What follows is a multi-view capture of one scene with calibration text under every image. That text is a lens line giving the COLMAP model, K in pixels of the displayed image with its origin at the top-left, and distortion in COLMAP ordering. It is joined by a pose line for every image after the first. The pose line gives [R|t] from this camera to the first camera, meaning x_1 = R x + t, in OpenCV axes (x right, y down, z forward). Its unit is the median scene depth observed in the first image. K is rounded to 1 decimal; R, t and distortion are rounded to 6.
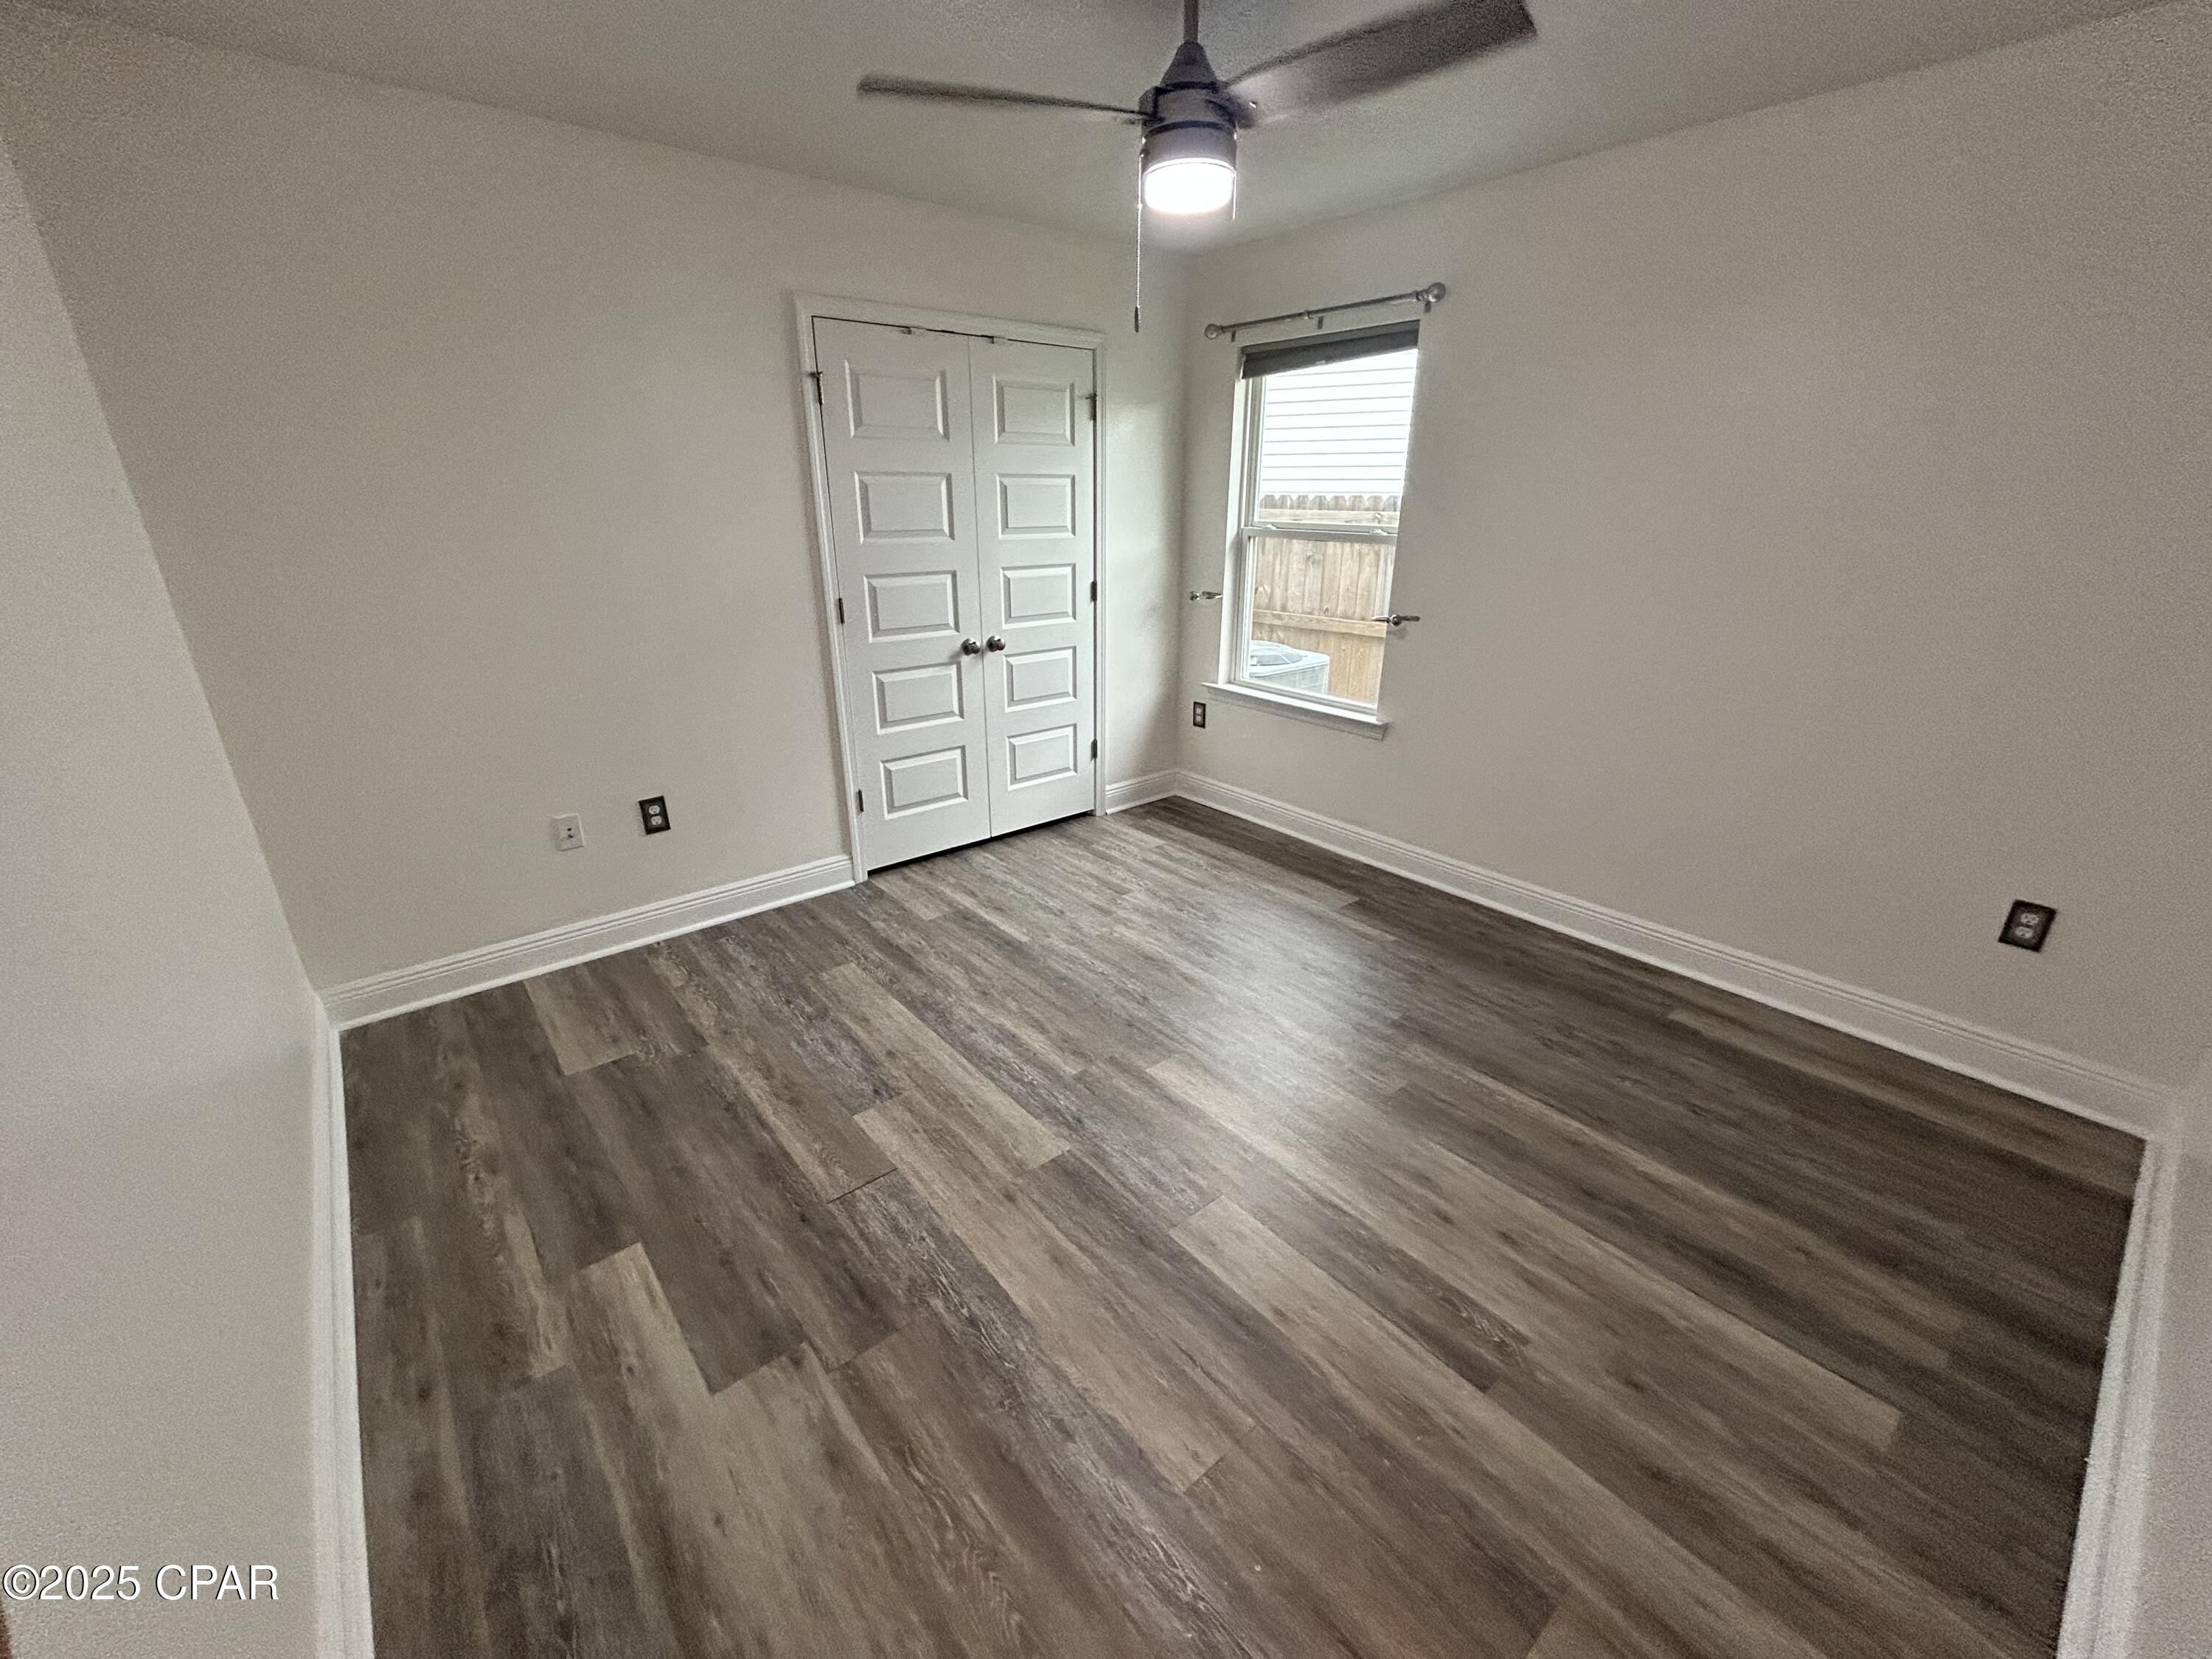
lens RADIAL K [[897.1, 0, 1101.6], [0, 897.1, 827.0], [0, 0, 1]] dist [0.000686, 0.000306]
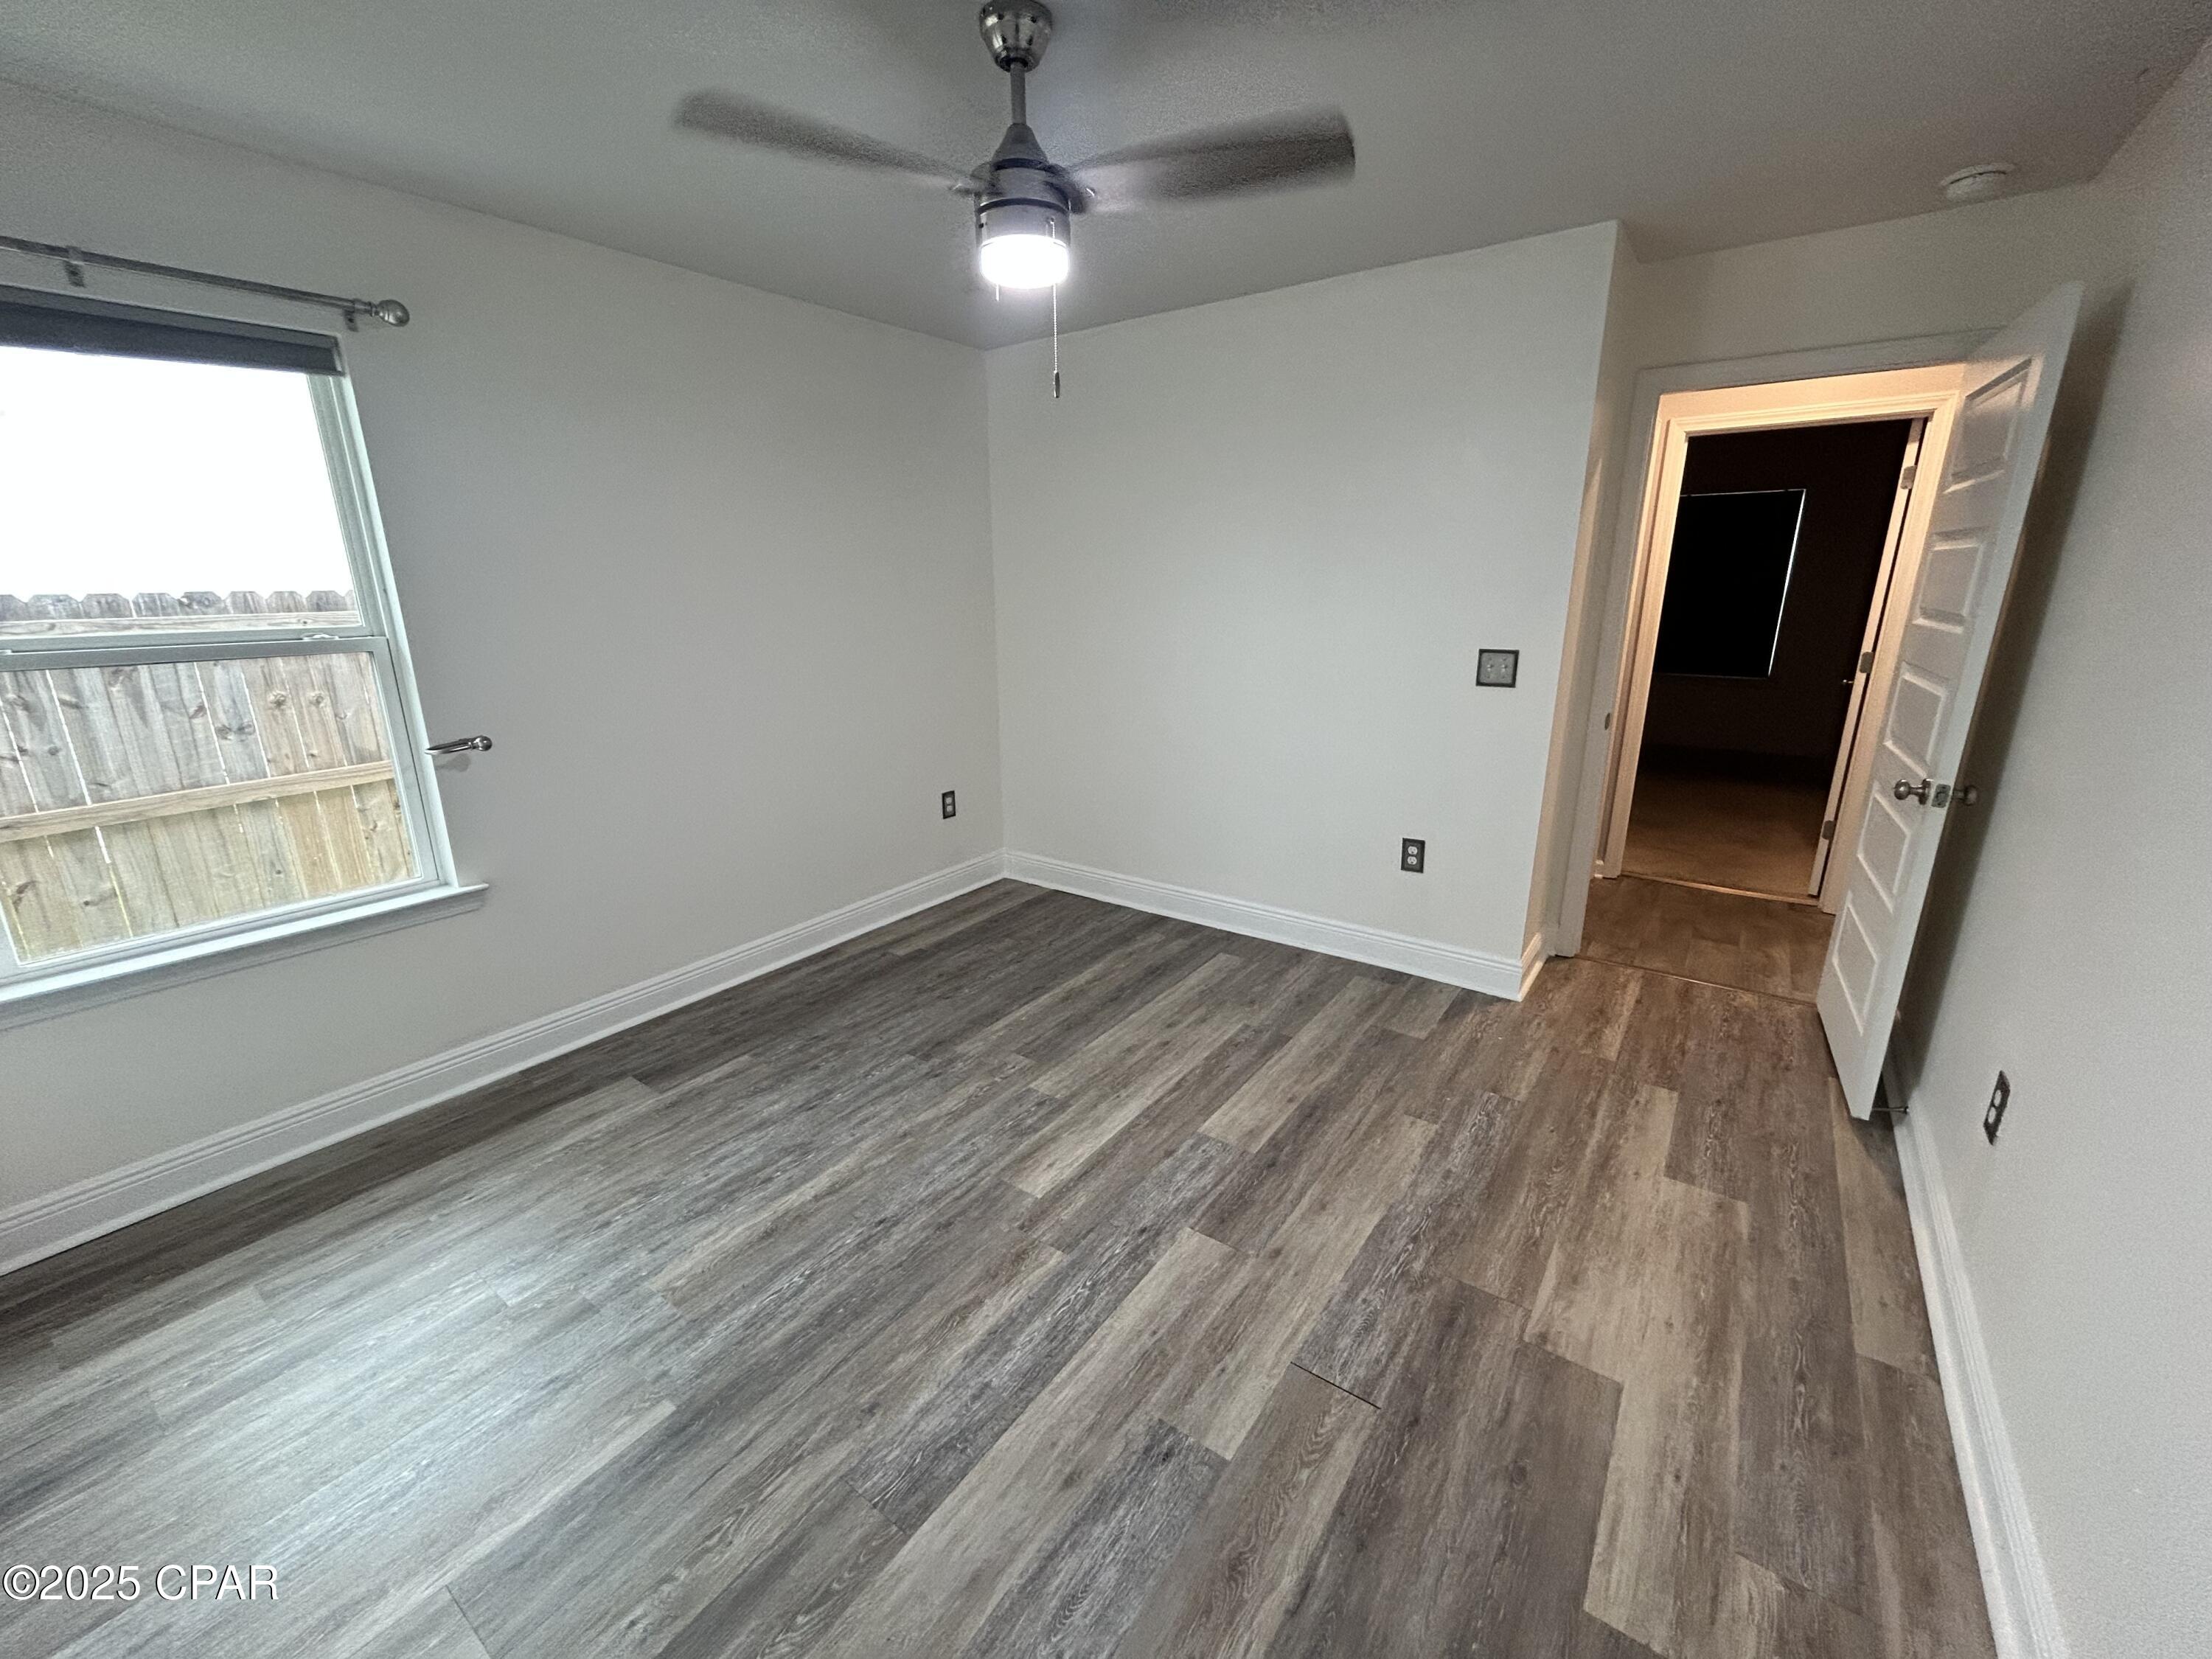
lens RADIAL K [[897.1, 0, 1101.6], [0, 897.1, 827.0], [0, 0, 1]] dist [0.000686, 0.000306]
pose [[-0.244098, -0.259363, 0.934423, -0.787402], [0.355079, 0.872750, 0.335001, -0.365259], [-0.902405, 0.413568, -0.120943, 1.006753]]
